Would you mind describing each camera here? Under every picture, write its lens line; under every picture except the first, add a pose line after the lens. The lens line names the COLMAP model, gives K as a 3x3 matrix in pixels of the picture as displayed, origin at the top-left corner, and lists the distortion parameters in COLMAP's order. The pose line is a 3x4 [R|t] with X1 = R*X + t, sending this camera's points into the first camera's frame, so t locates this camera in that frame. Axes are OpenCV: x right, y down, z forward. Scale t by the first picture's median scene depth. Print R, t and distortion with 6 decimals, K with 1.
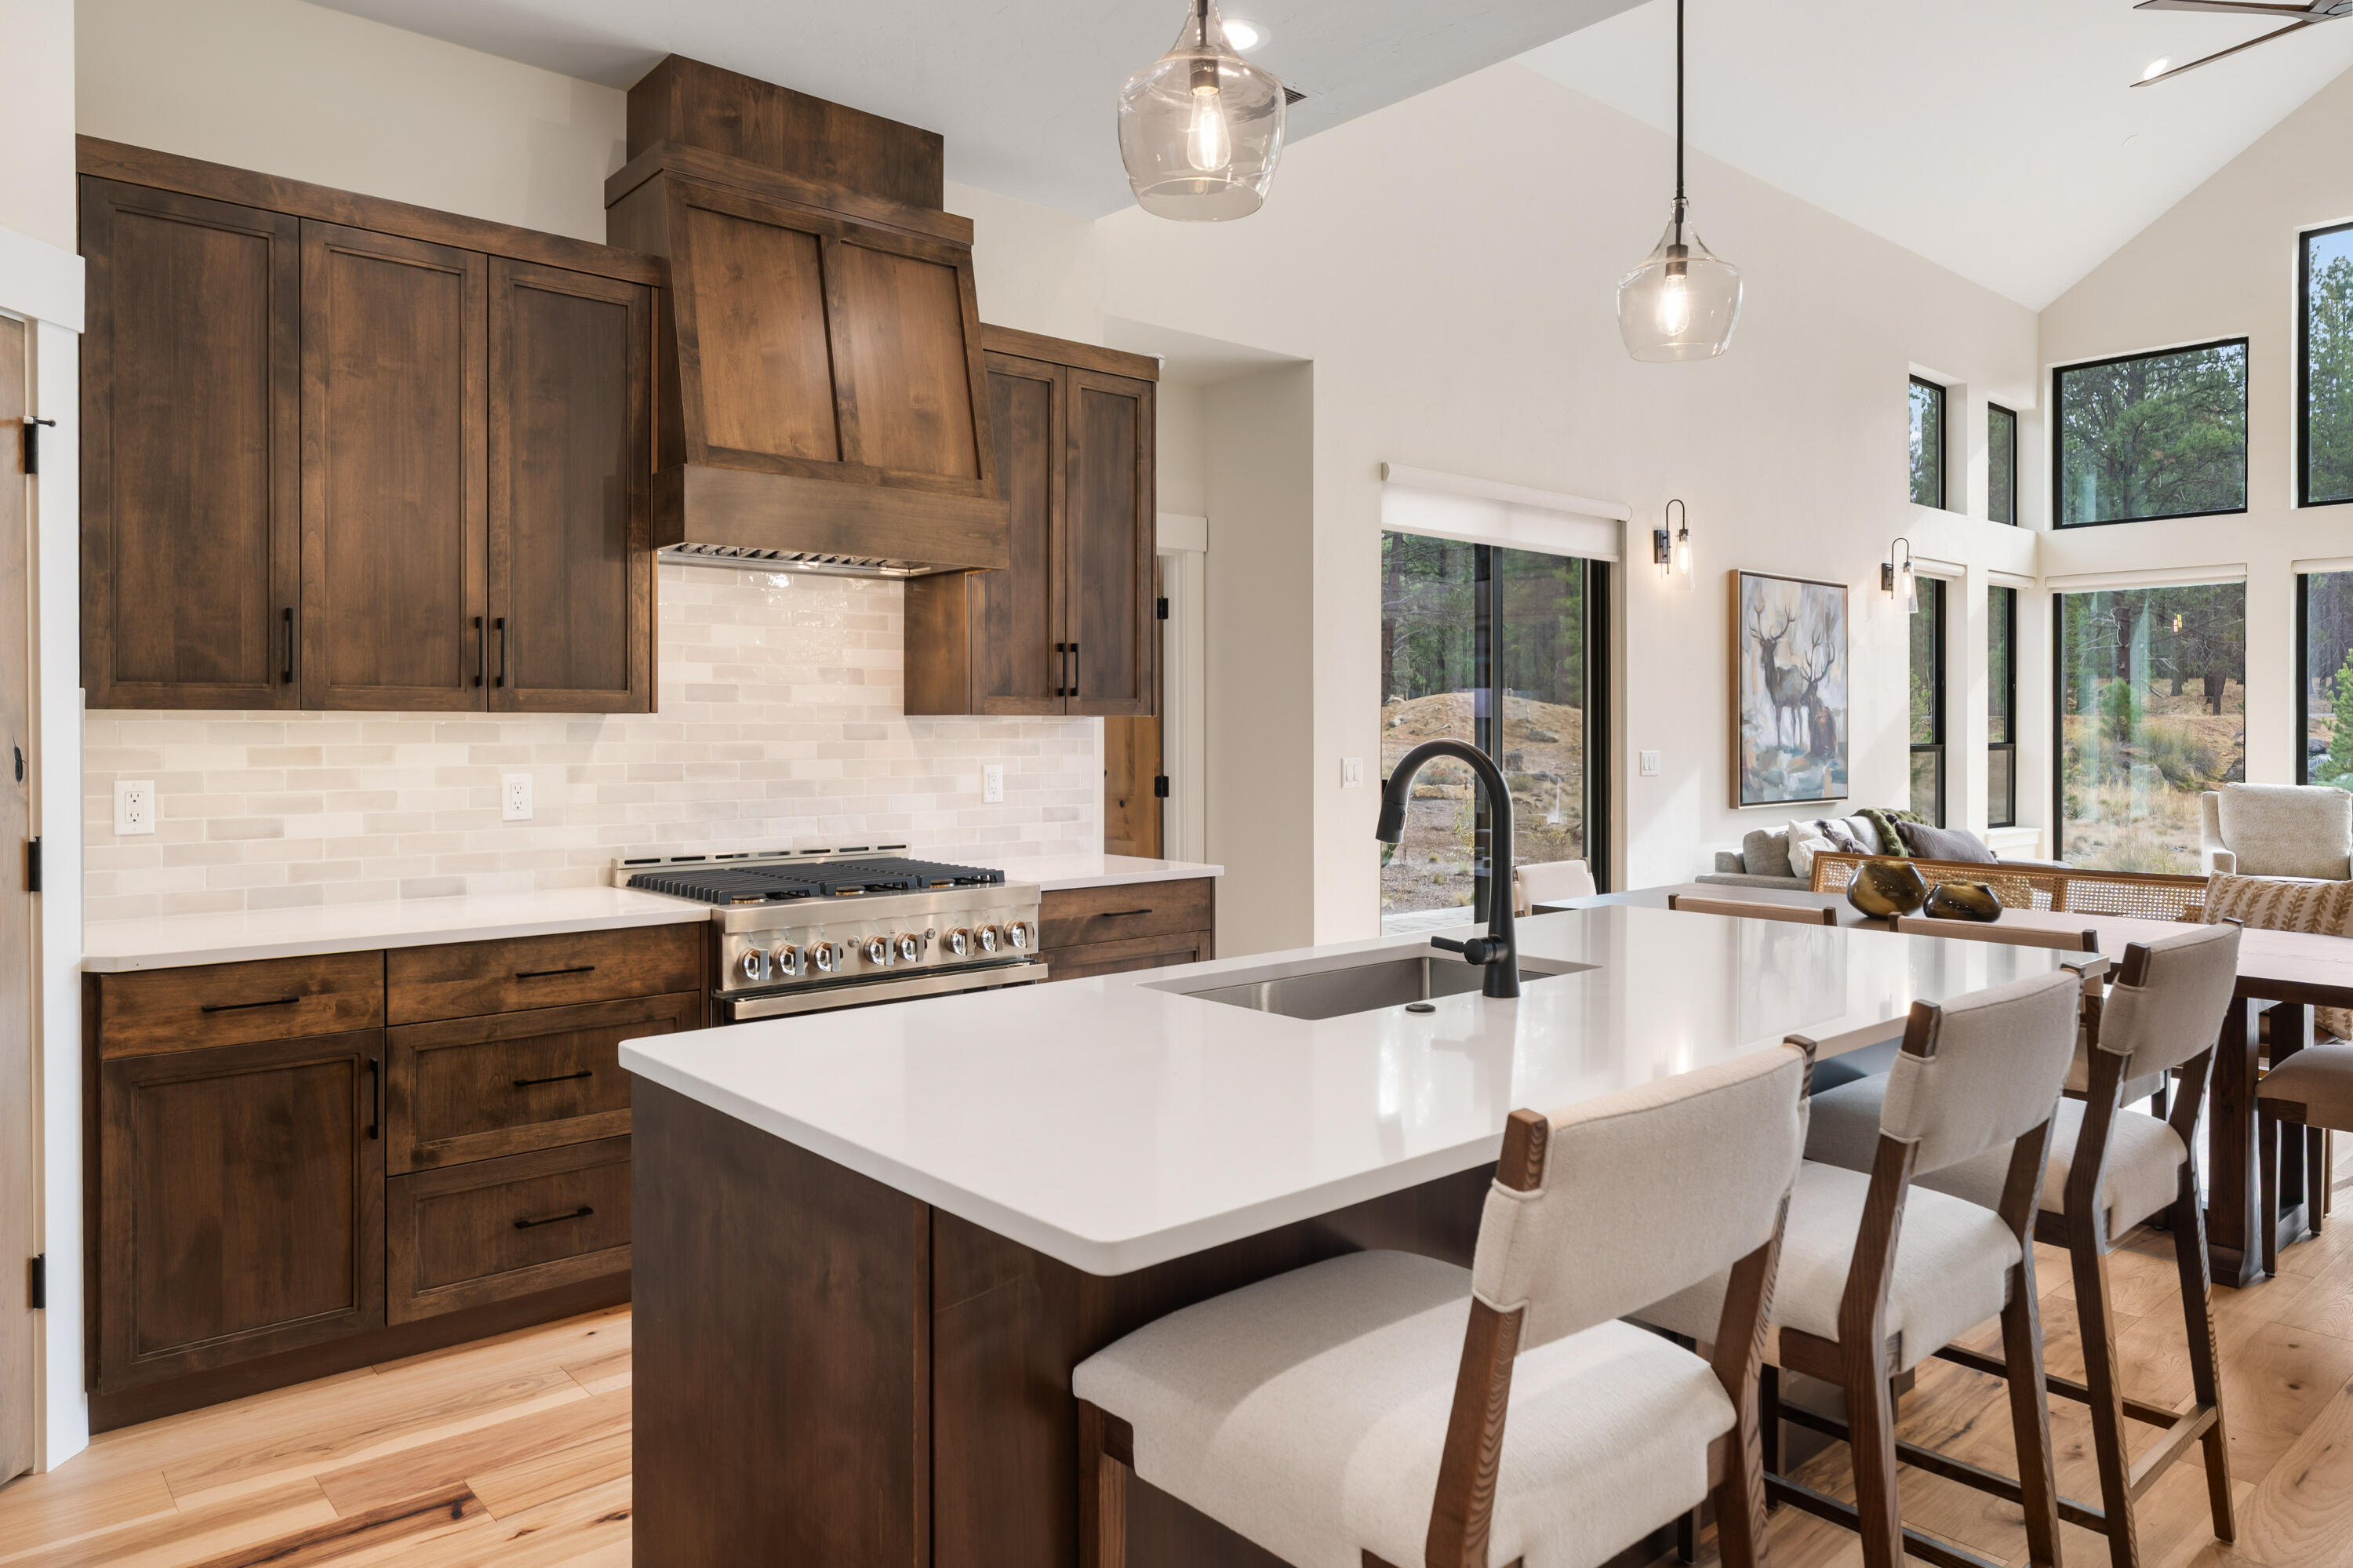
lens RADIAL K [[1514.0, 0, 1159.1], [0, 1514.0, 726.0], [0, 0, 1]] dist [-0.011908, 0.017382]
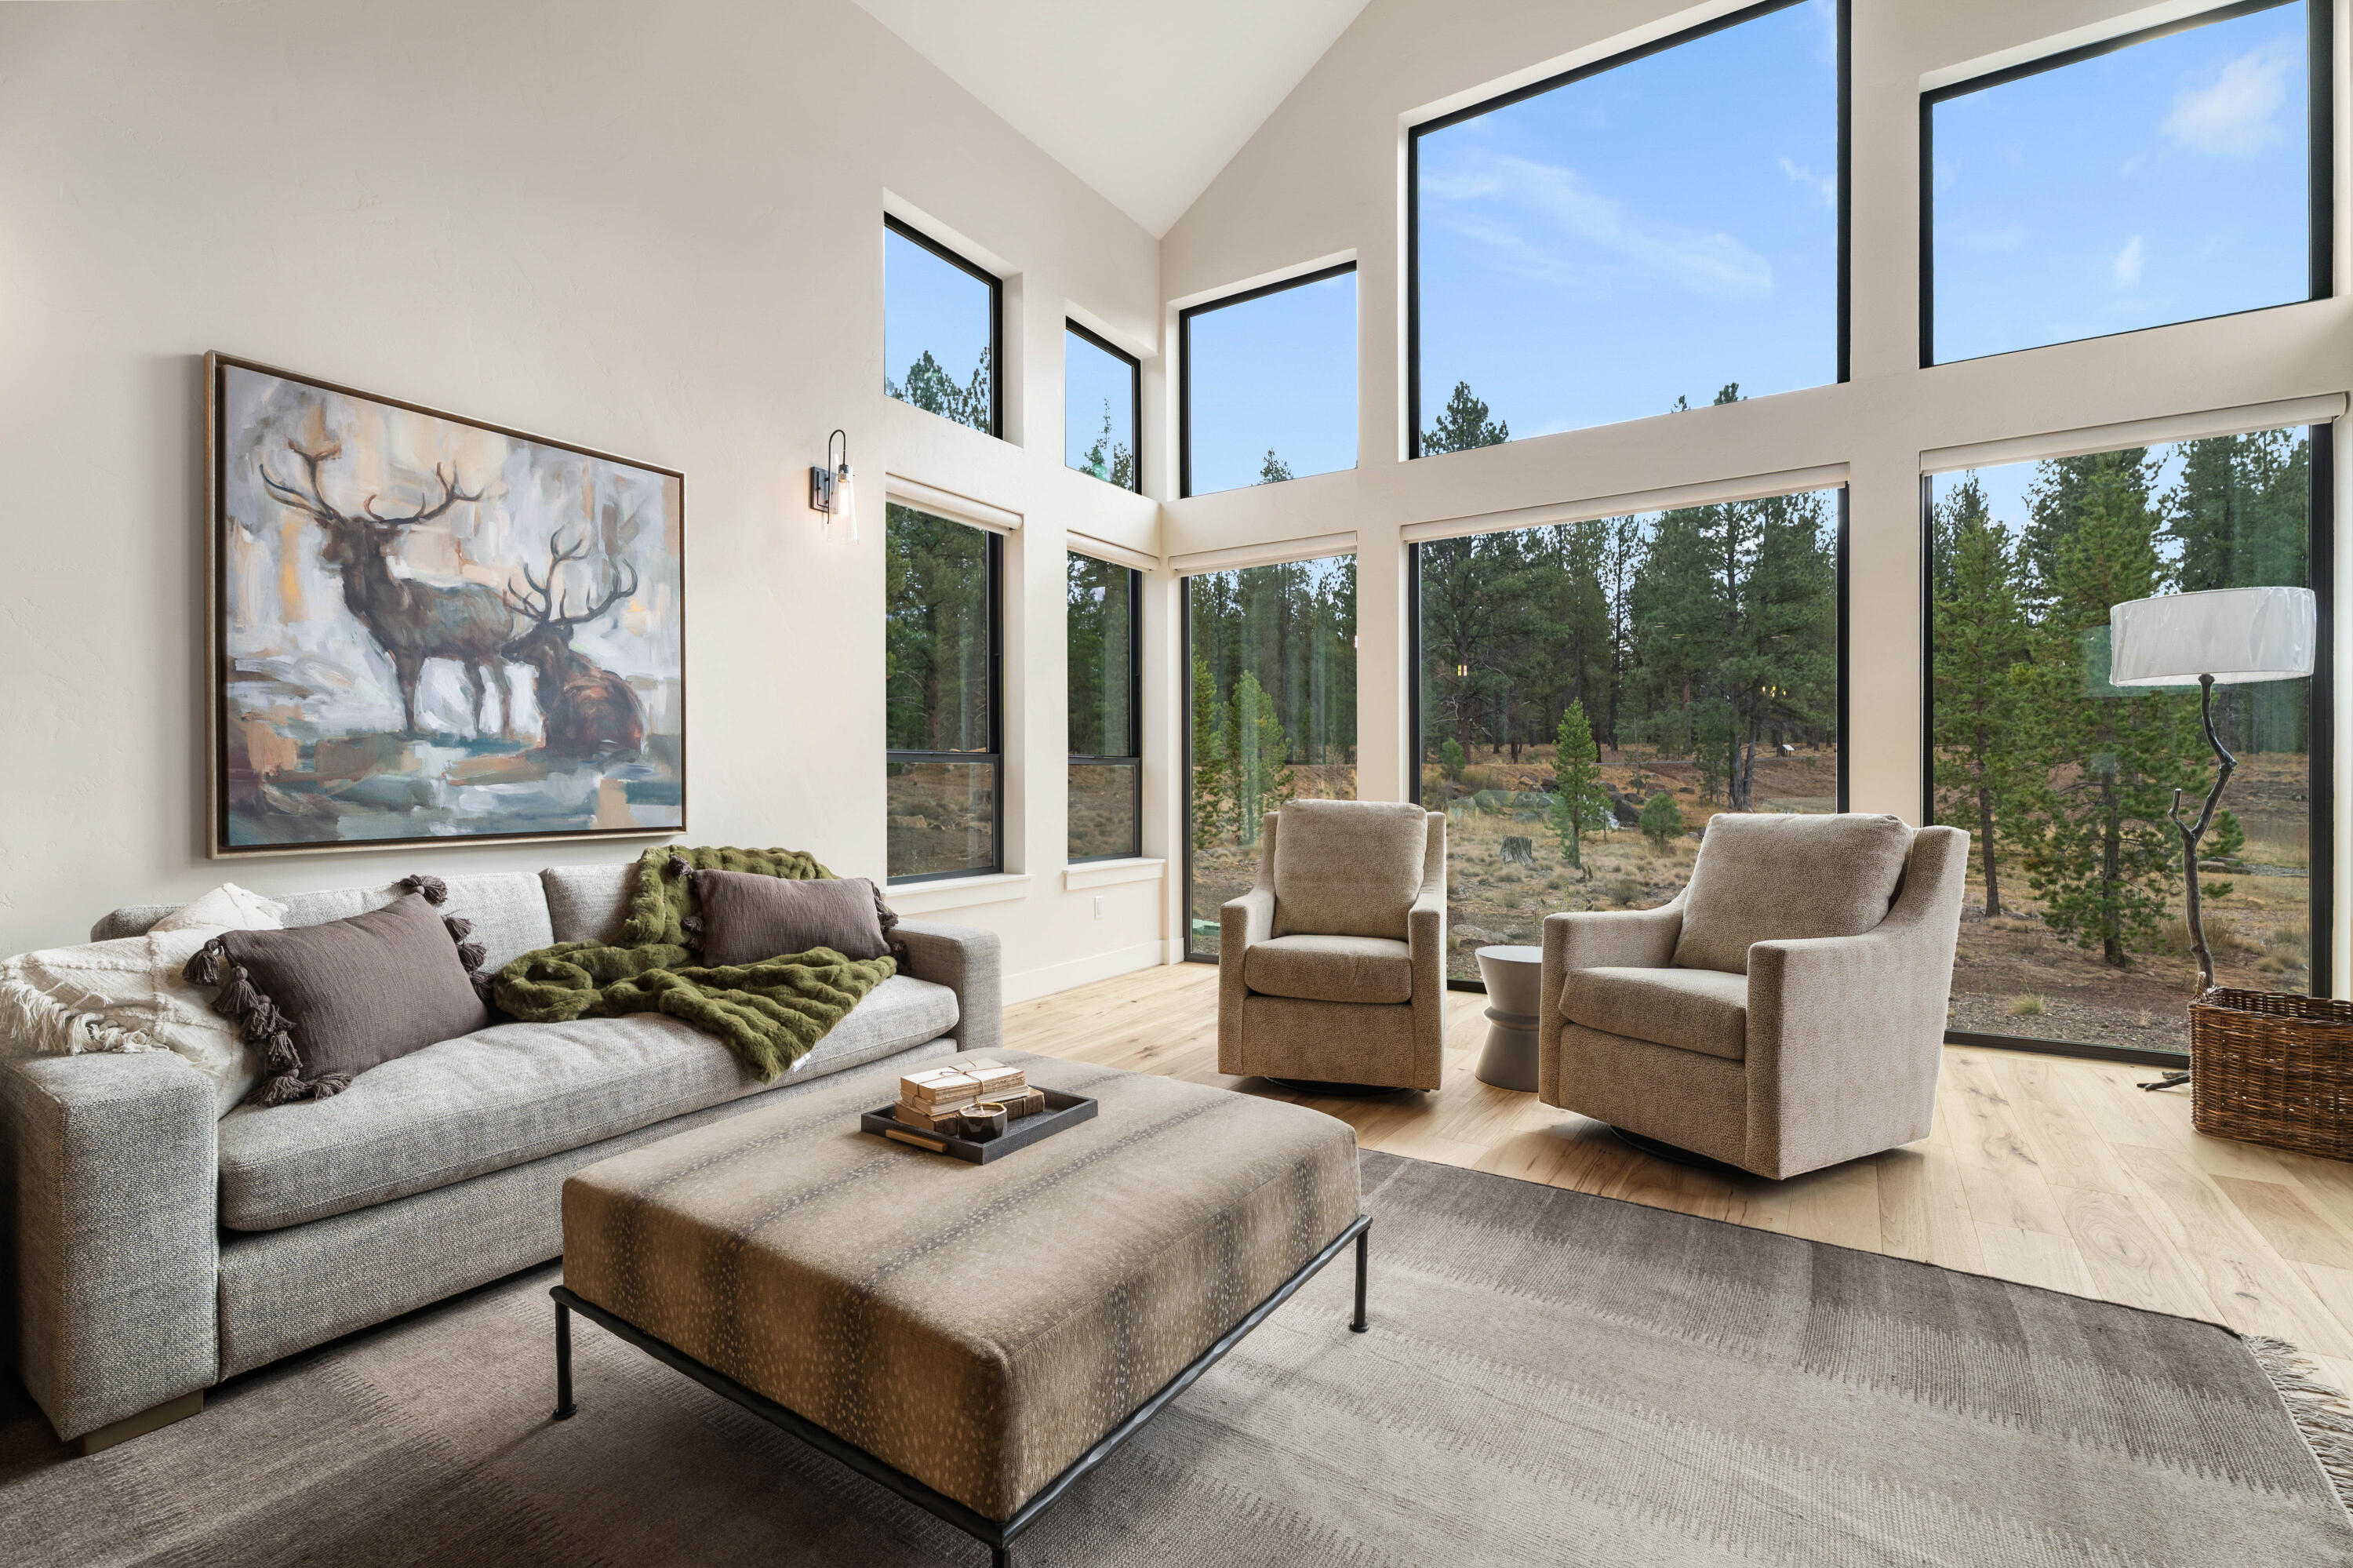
lens RADIAL K [[1056.4, 0, 1163.4], [0, 1056.4, 778.8], [0, 0, 1]] dist [0.005127, -0.003157]
pose [[0.960744, -0.003500, 0.277413, 1.046185], [0.002807, 0.999992, 0.002895, 0.053987], [-0.277421, -0.002003, 0.960746, 1.093734]]
